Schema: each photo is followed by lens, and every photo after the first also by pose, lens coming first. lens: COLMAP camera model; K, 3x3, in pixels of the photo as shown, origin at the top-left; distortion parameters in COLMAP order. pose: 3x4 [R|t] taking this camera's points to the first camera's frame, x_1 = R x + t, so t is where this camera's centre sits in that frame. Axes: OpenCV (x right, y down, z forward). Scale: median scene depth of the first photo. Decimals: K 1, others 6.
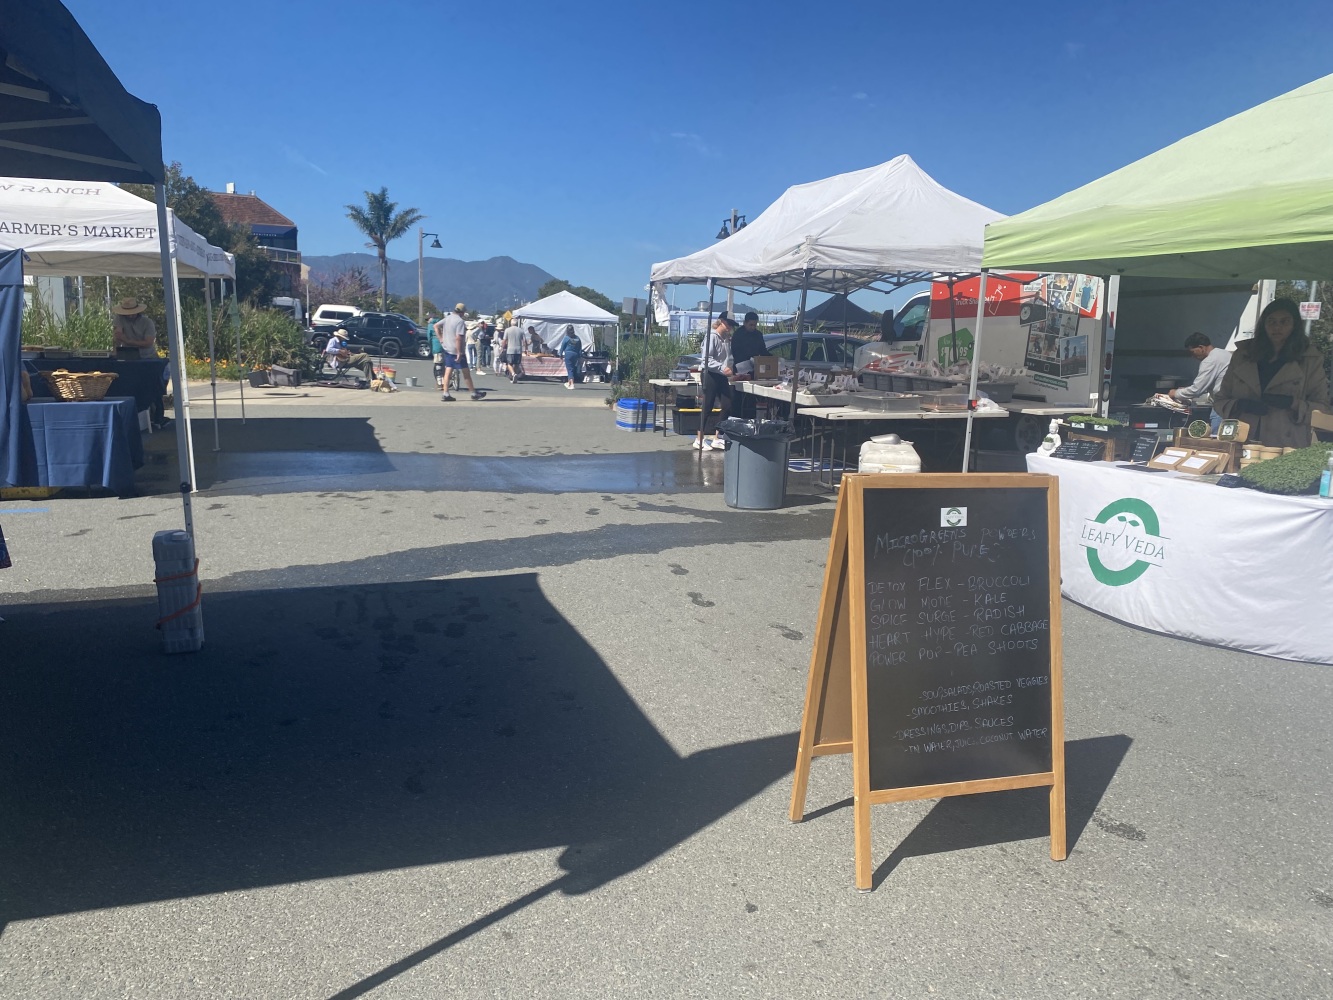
lens RADIAL K [[1026.8, 0, 665.0], [0, 1026.8, 501.6], [0, 0, 1]] dist [0.031115, -0.031386]
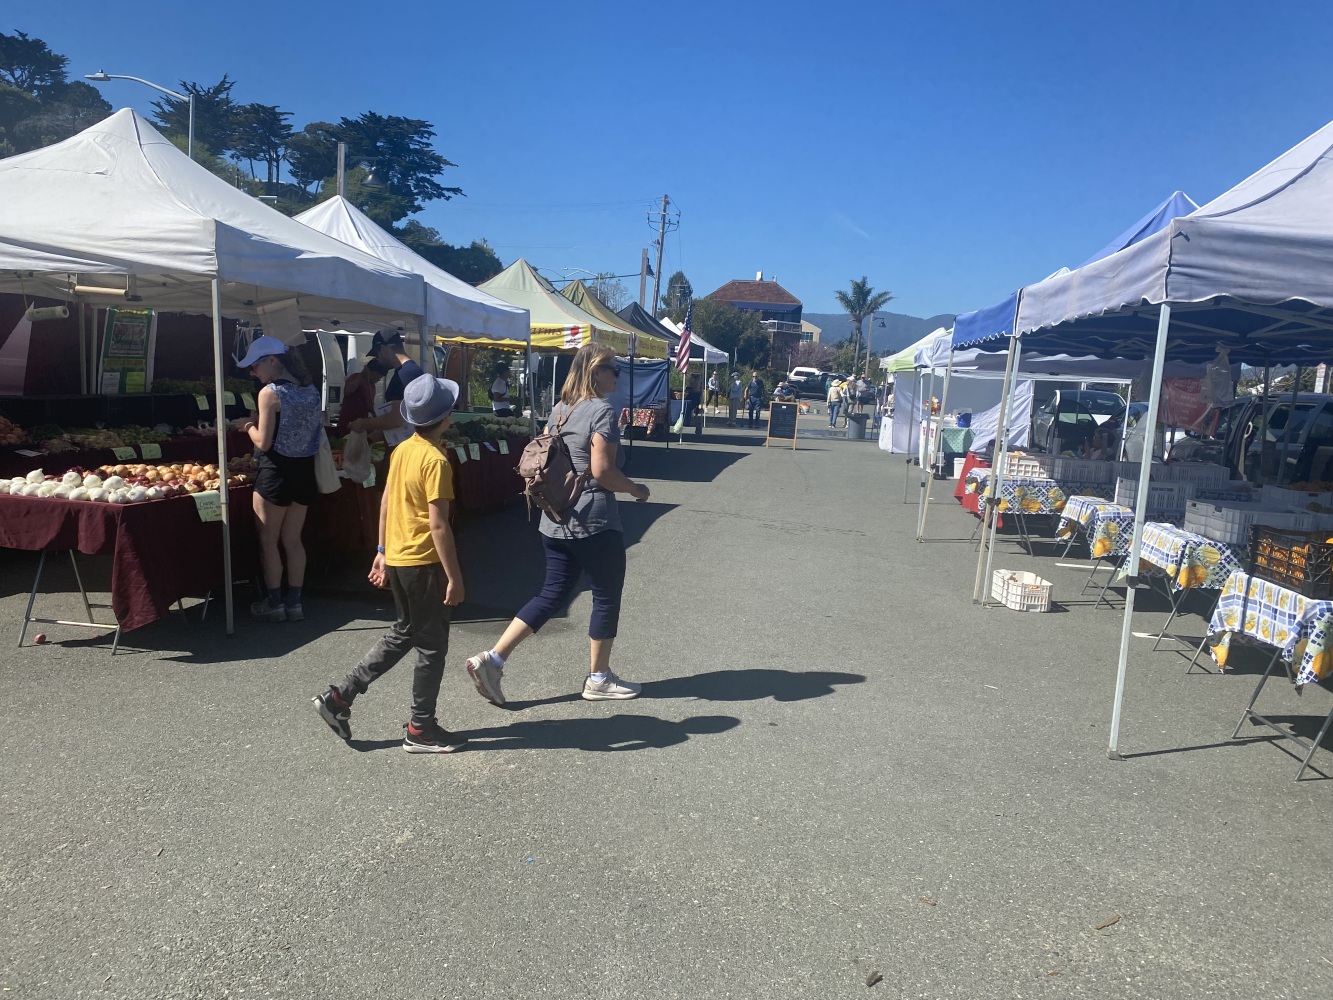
lens RADIAL K [[1026.8, 0, 666.8], [0, 1026.8, 499.6], [0, 0, 1]] dist [0.031115, -0.031386]
pose [[0.885816, 0.077907, -0.457450, 0.124394], [-0.103187, 0.994194, -0.030495, 0.041909], [0.452418, 0.074216, 0.888712, -0.252563]]
